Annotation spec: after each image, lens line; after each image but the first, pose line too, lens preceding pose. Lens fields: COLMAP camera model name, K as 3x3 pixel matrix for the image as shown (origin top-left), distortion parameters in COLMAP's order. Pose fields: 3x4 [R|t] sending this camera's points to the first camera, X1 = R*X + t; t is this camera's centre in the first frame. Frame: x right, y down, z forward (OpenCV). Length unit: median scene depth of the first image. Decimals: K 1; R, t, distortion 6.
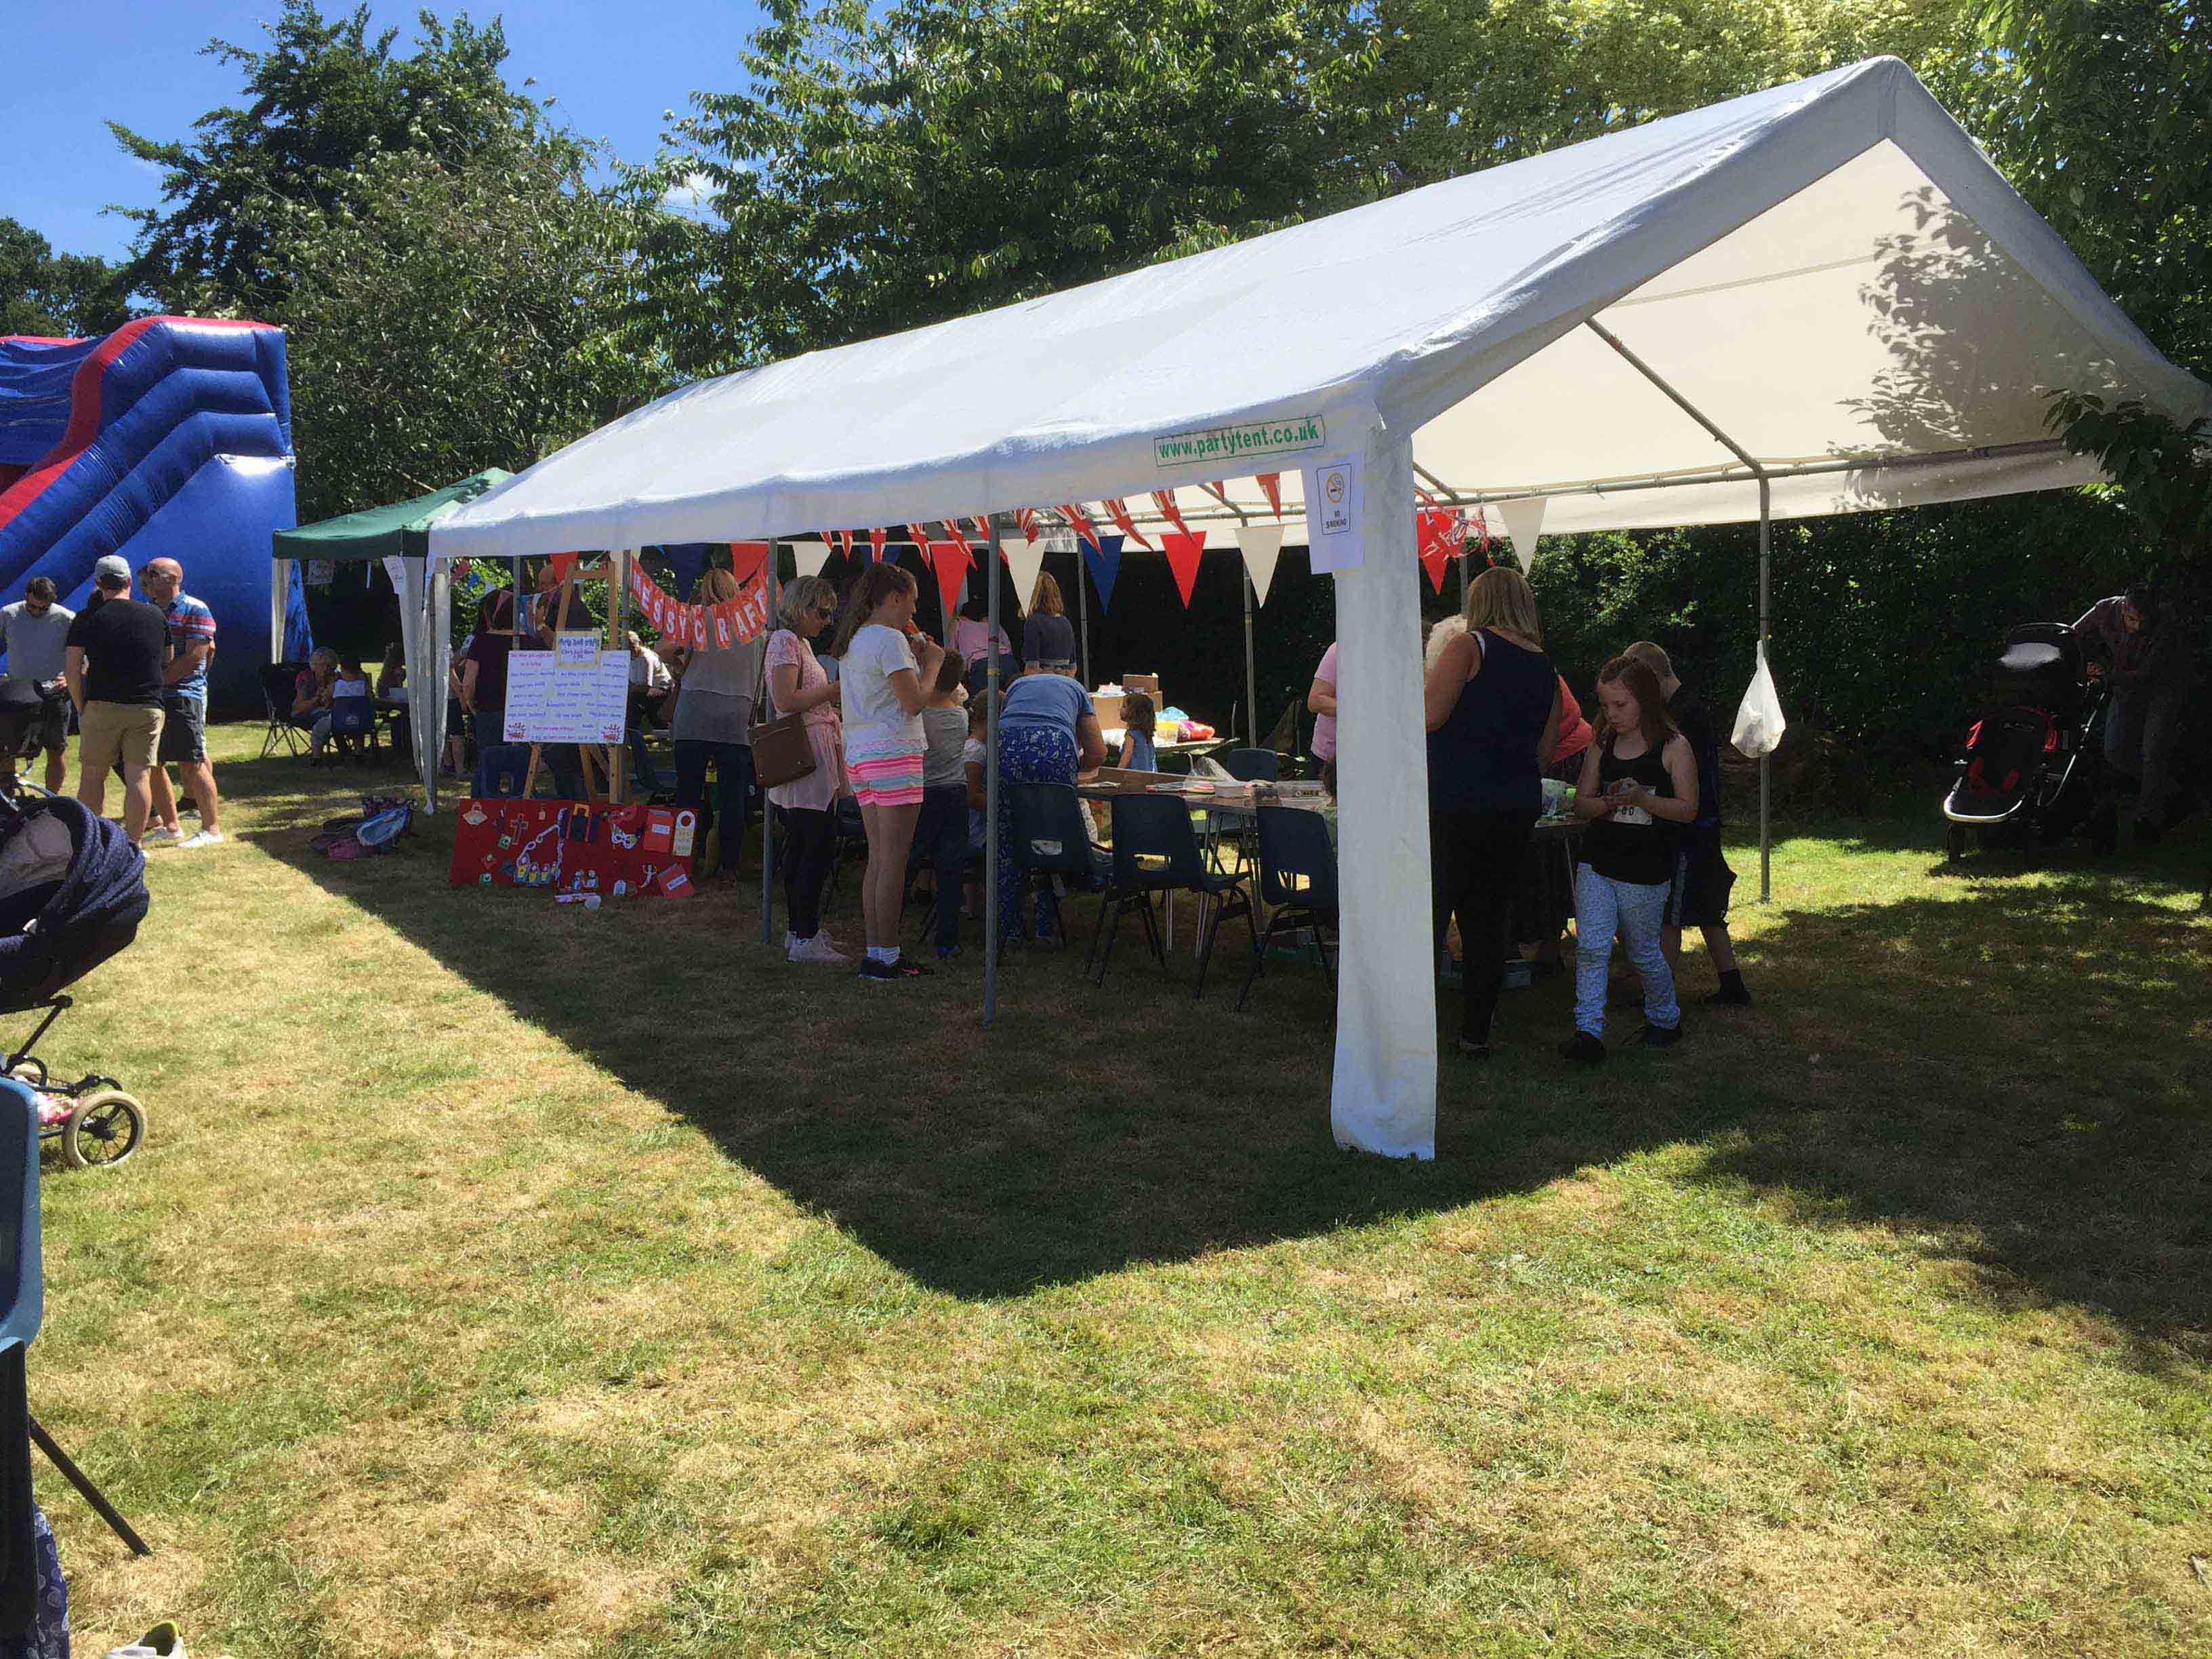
lens RADIAL K [[1884.9, 0, 1100.6], [0, 1884.9, 821.0], [0, 0, 1]] dist [0.088050, -0.104350]
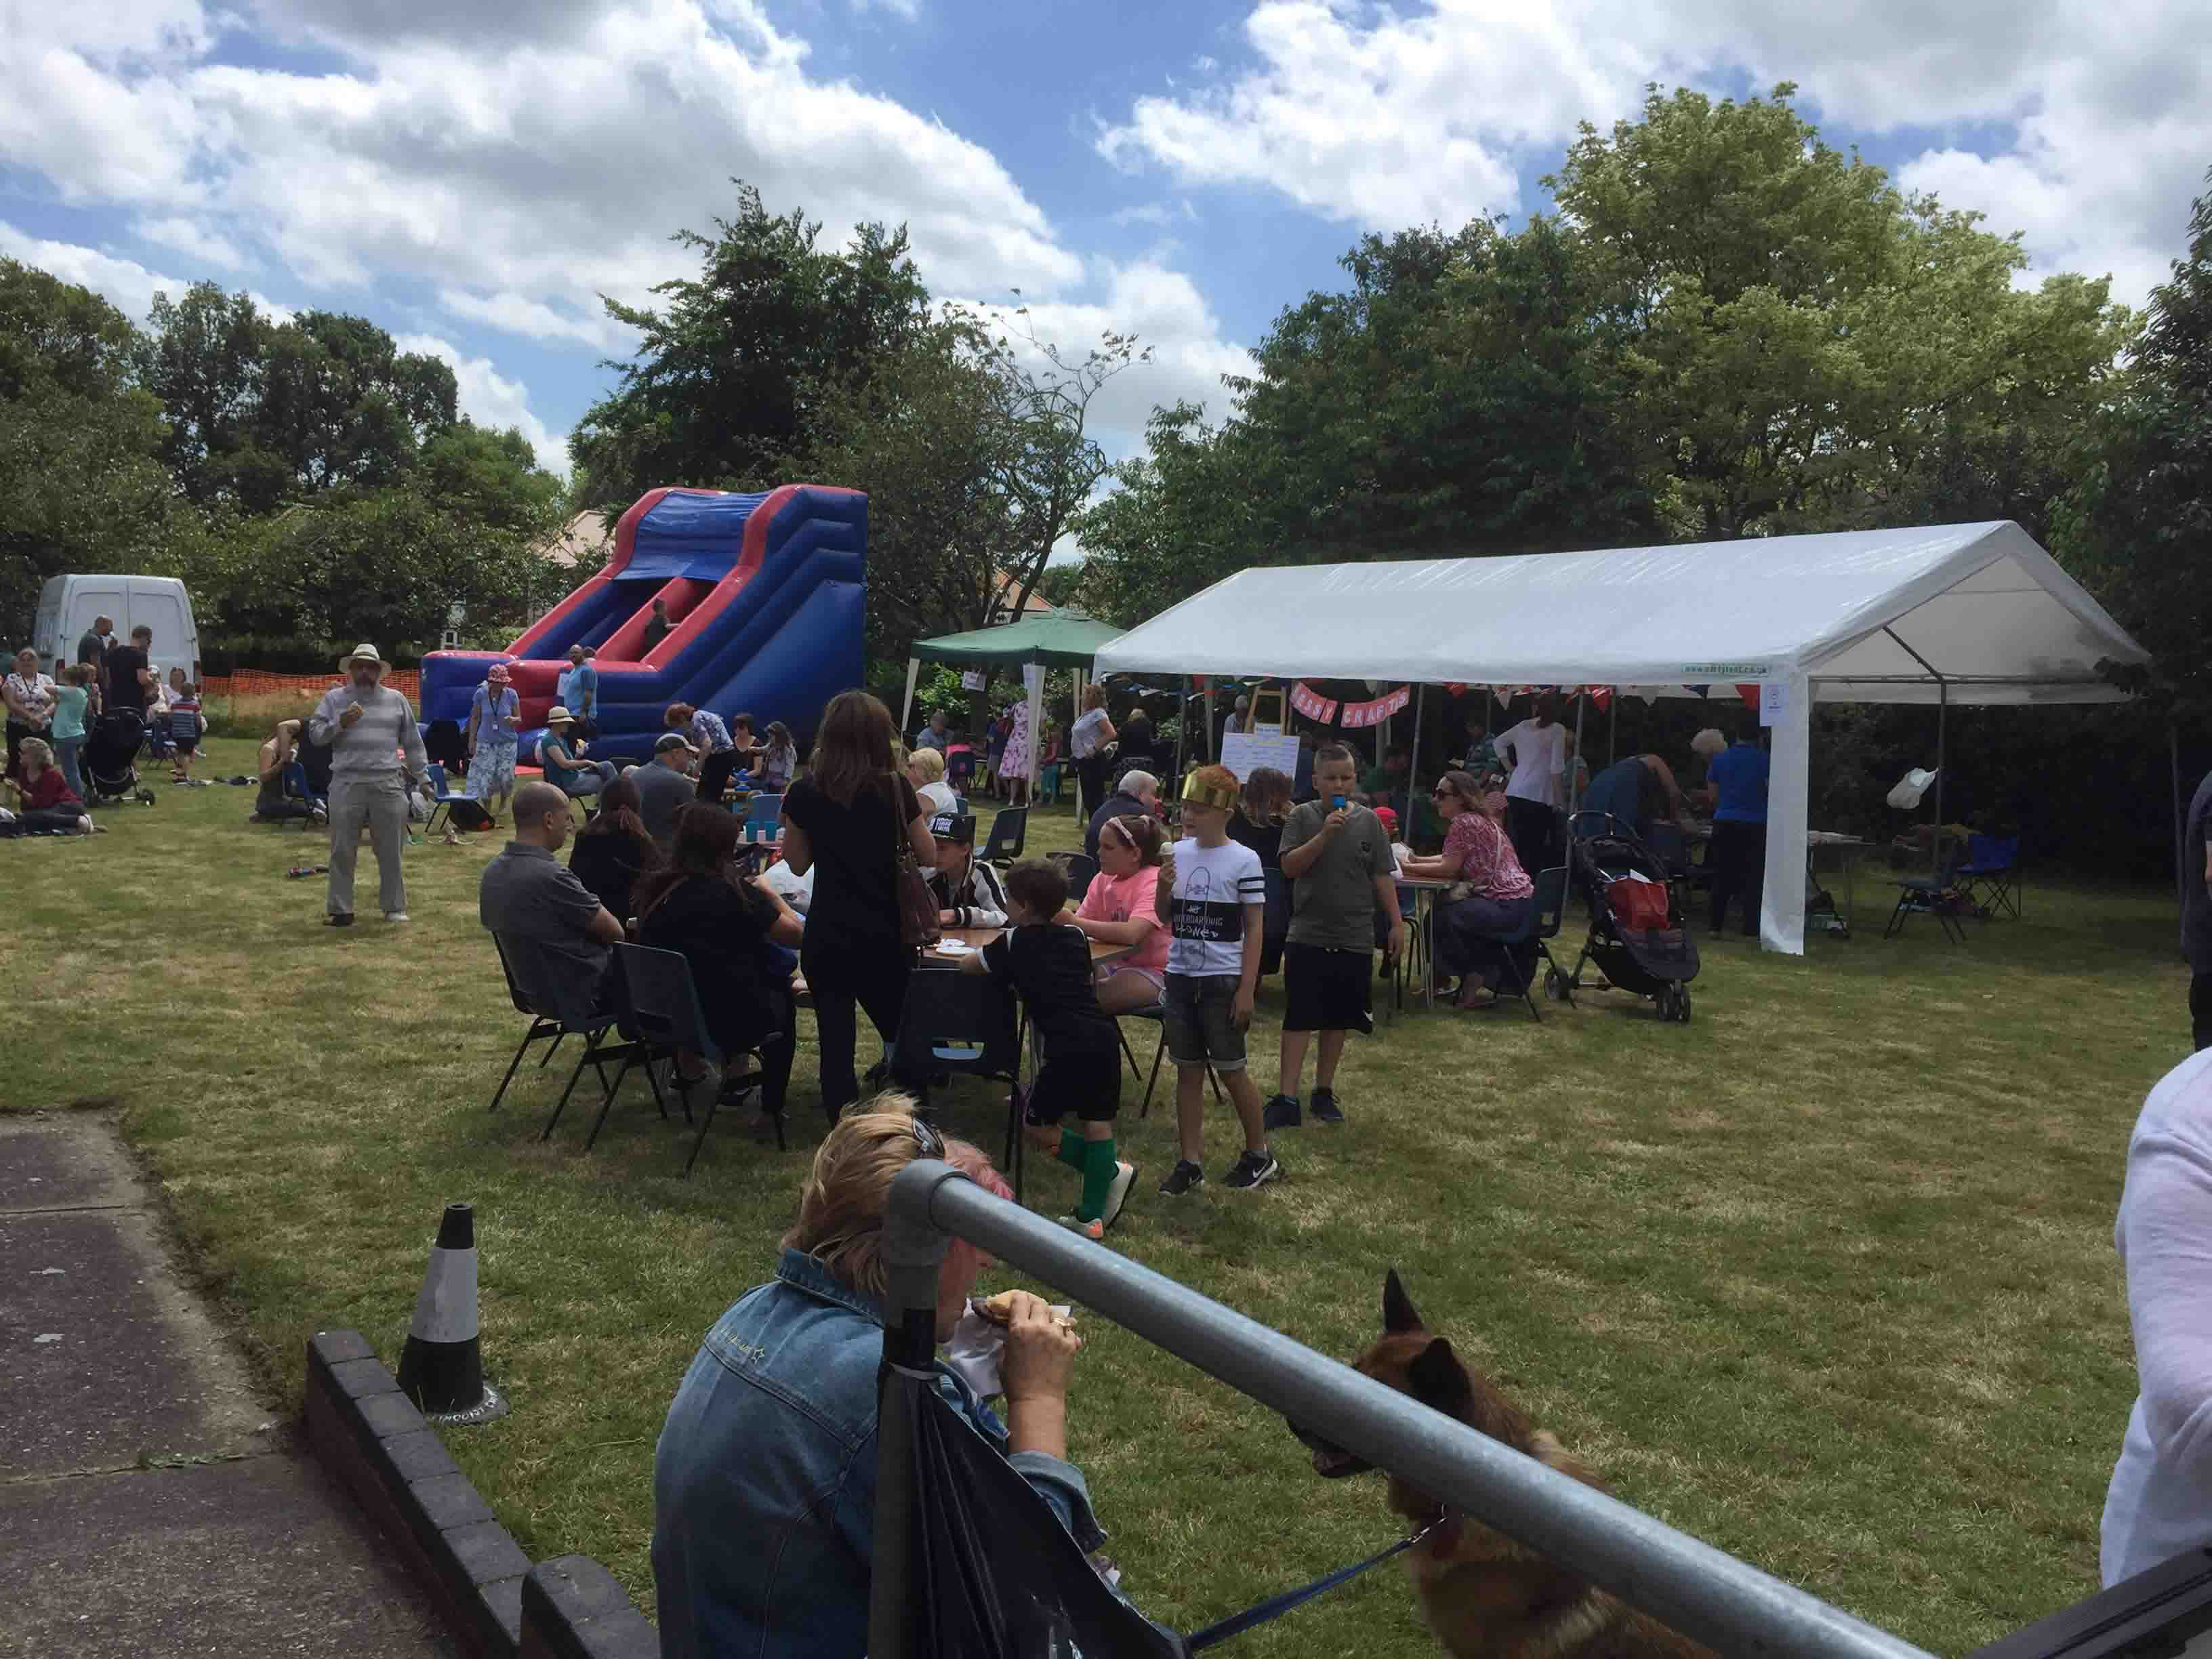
lens RADIAL K [[1880.1, 0, 1100.1], [0, 1880.1, 835.8], [0, 0, 1]] dist [0.082675, -0.099140]
pose [[0.995228, 0.068554, -0.069433, -0.078730], [-0.071744, 0.996428, -0.044535, 0.025979], [0.066132, 0.049304, 0.996592, -0.213055]]
